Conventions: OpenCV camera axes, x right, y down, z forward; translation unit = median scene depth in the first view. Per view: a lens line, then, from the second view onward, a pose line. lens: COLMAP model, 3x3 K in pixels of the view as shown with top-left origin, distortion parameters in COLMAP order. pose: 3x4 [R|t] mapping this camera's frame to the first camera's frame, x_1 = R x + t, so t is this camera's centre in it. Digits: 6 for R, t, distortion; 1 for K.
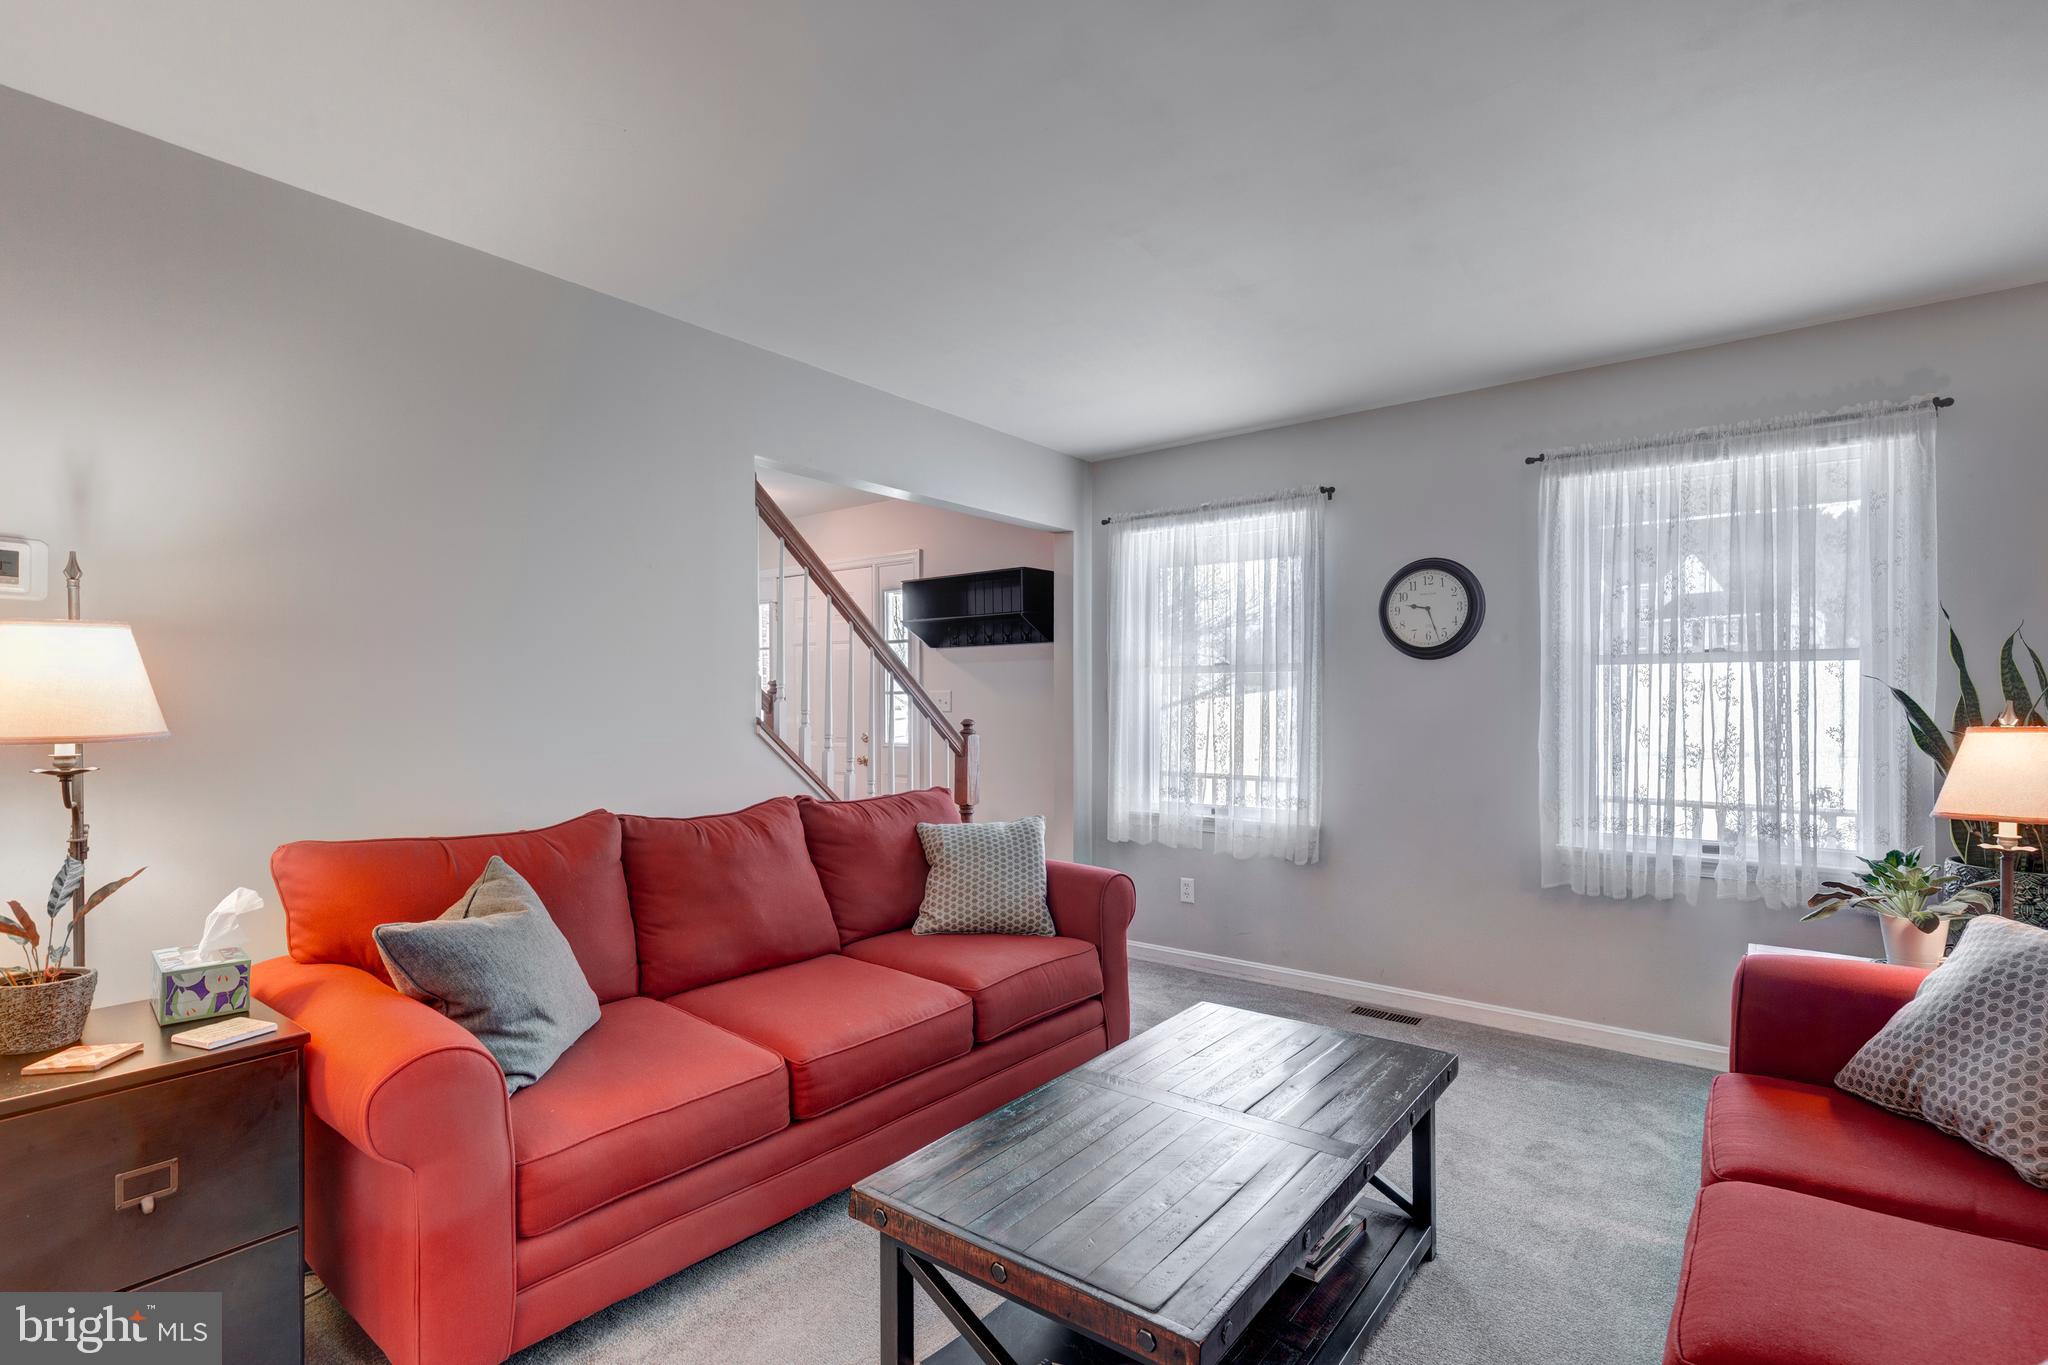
lens RADIAL K [[936.6, 0, 1023.0], [0, 936.6, 689.3], [0, 0, 1]] dist [0.000984, 0.000380]
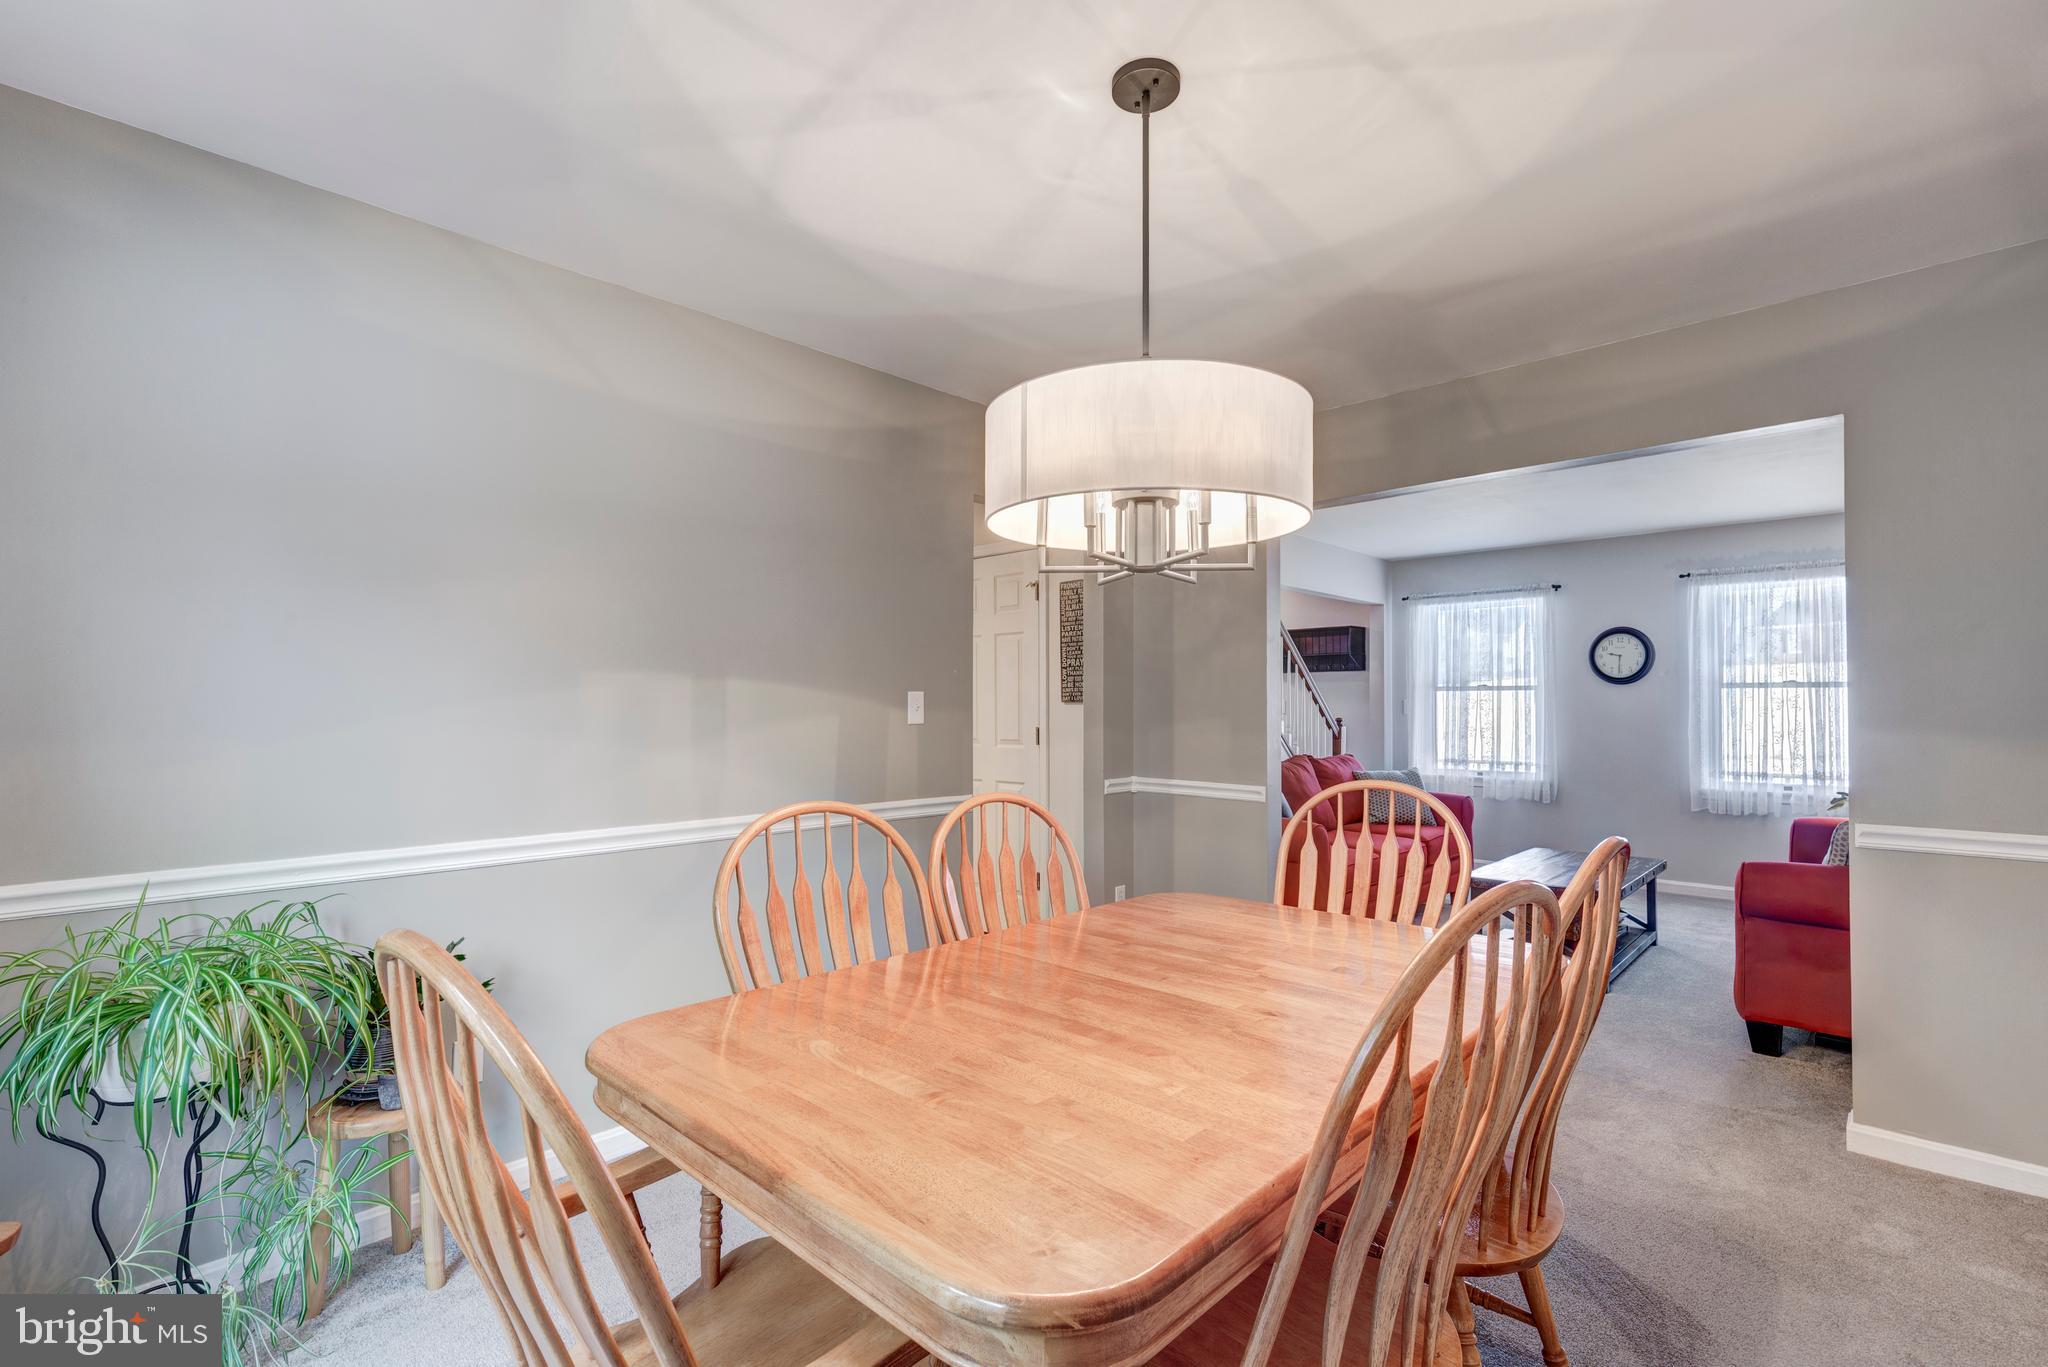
lens RADIAL K [[936.6, 0, 1026.2], [0, 936.6, 674.7], [0, 0, 1]] dist [0.000984, 0.000380]
pose [[0.997176, 0.007206, -0.074749, -0.573624], [-0.009406, 0.999532, -0.029121, 0.011877], [0.074505, 0.029742, 0.996777, -0.876349]]
